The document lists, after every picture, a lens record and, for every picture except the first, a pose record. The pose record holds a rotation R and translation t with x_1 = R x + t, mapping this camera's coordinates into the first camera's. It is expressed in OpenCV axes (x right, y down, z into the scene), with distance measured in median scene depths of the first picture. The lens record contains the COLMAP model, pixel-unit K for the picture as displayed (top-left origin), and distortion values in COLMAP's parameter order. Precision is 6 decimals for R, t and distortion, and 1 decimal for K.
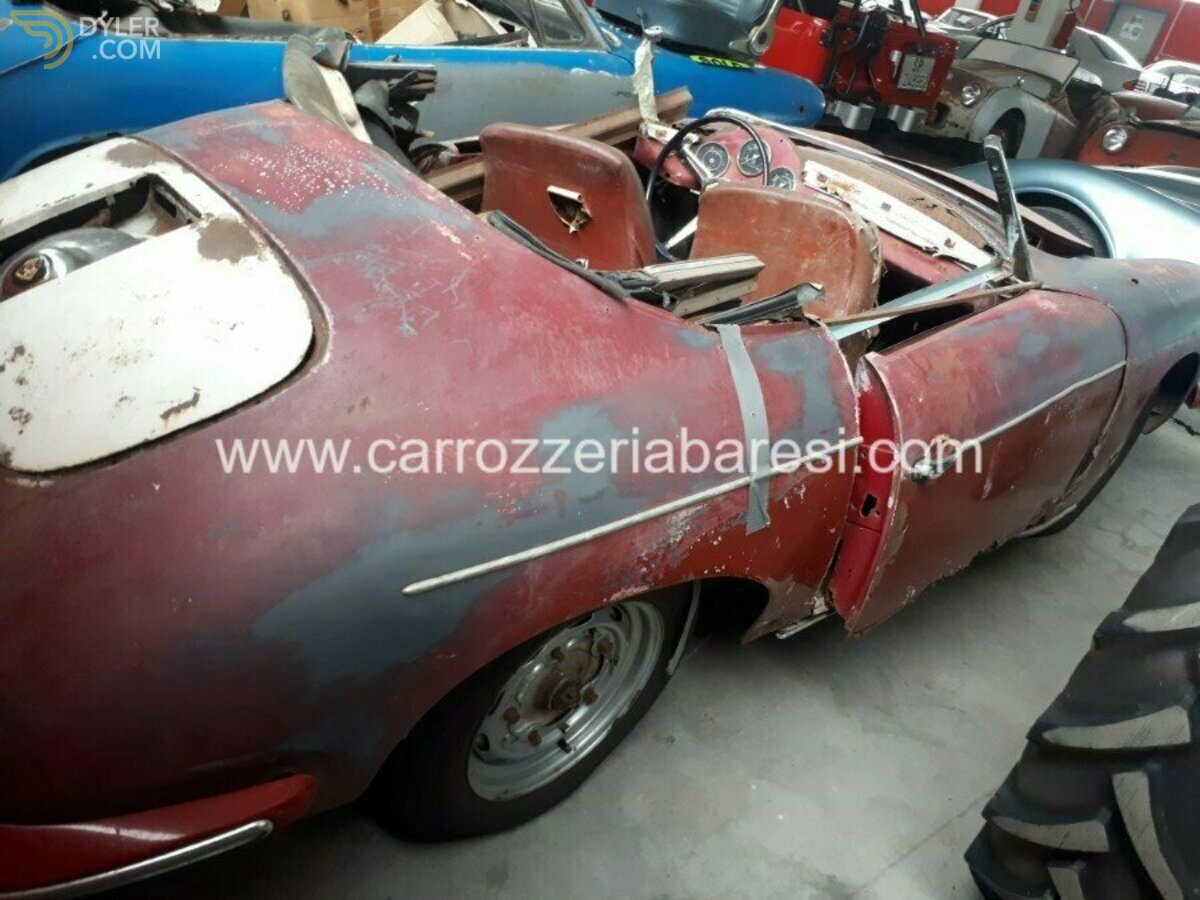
lens RADIAL K [[950.1, 0, 604.9], [0, 950.1, 462.9], [0, 0, 1]] dist [0.067184, -0.064623]
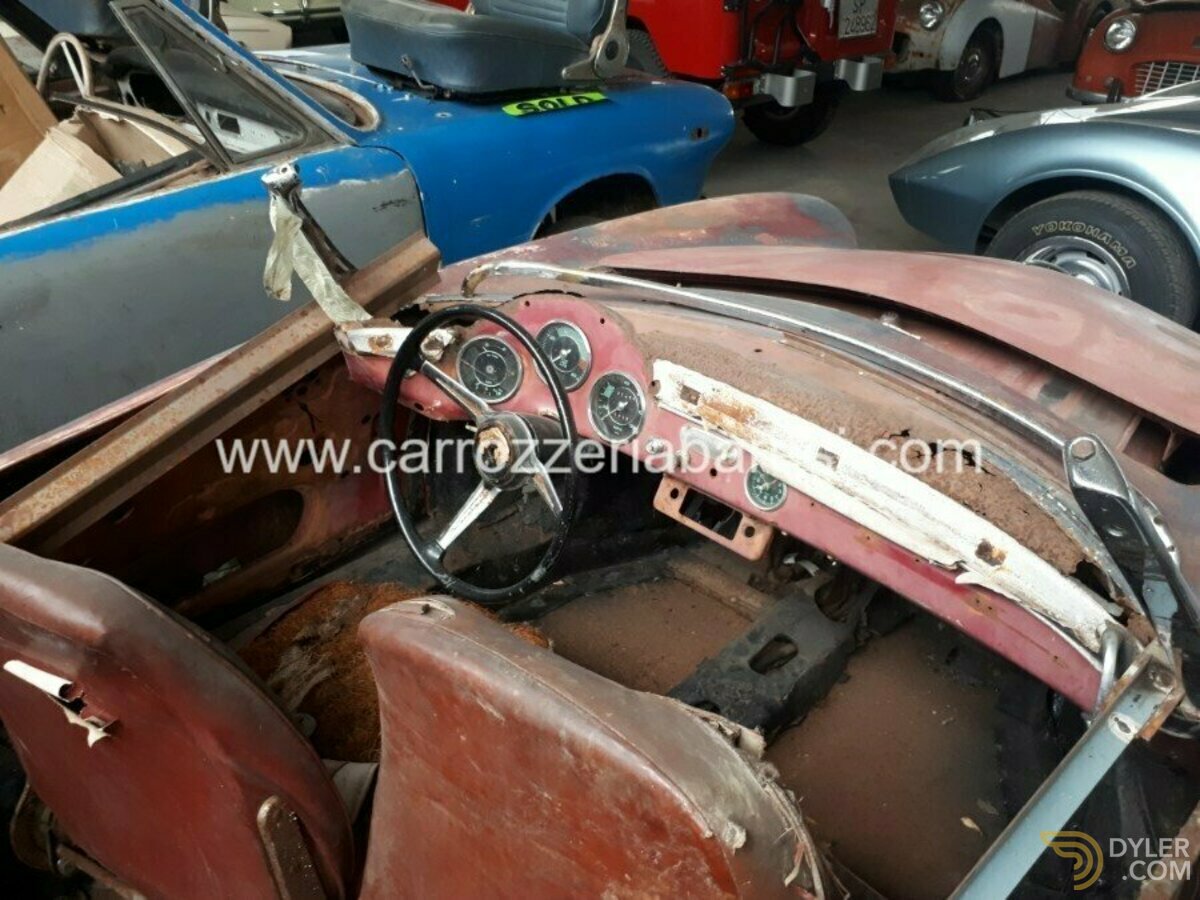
lens RADIAL K [[950.1, 0, 613.3], [0, 950.1, 473.0], [0, 0, 1]] dist [0.067184, -0.064623]
pose [[0.977472, -0.208648, -0.031843, 0.286886], [0.209711, 0.977144, 0.034794, -0.415410], [0.023856, -0.040688, 0.998887, 0.755111]]
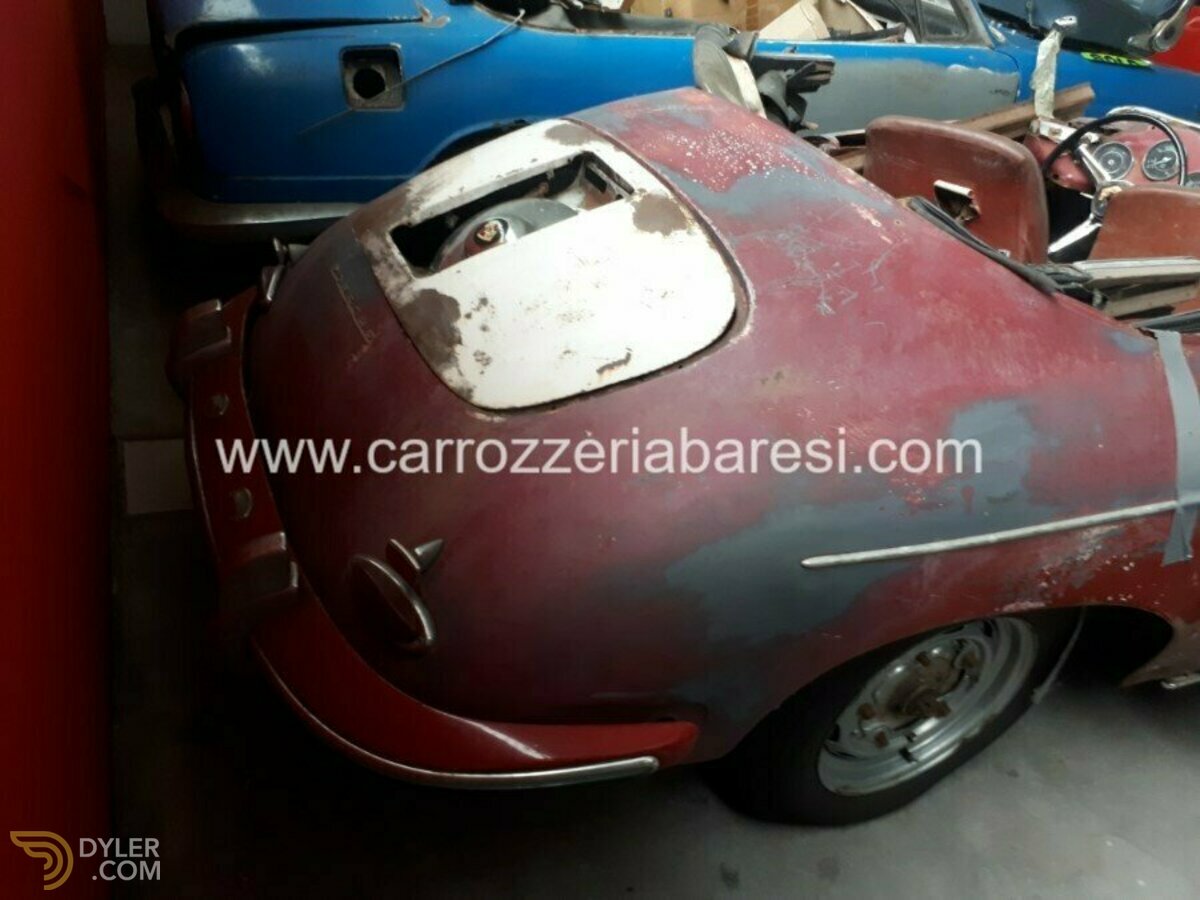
lens RADIAL K [[950.1, 0, 610.6], [0, 950.1, 475.5], [0, 0, 1]] dist [0.067184, -0.064623]
pose [[0.955075, 0.121571, -0.270280, -0.092667], [-0.120440, 0.992502, 0.020833, 0.029110], [0.270786, 0.012655, 0.962556, -0.017758]]
